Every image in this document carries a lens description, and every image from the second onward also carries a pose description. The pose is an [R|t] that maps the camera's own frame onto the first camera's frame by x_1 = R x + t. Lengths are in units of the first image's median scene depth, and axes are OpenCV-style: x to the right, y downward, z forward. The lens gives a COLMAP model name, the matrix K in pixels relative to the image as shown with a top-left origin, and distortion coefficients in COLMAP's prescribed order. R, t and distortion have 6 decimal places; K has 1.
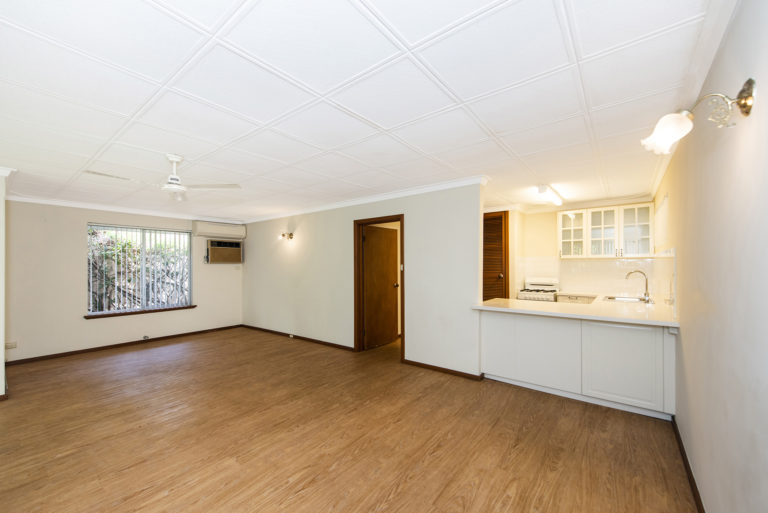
lens RADIAL K [[306.1, 0, 390.3], [0, 306.1, 262.8], [0, 0, 1]] dist [0.010718, -0.001638]
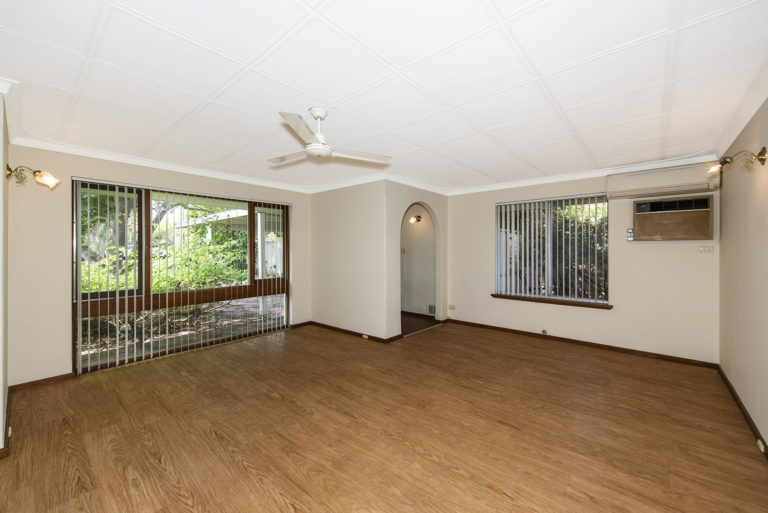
lens RADIAL K [[306.1, 0, 380.5], [0, 306.1, 253.4], [0, 0, 1]] dist [0.010718, -0.001638]
pose [[-0.070859, 0.020395, -0.997278, 0.108987], [0.008039, 0.999770, 0.019875, 0.021931], [0.997454, -0.006609, -0.071007, 1.201722]]
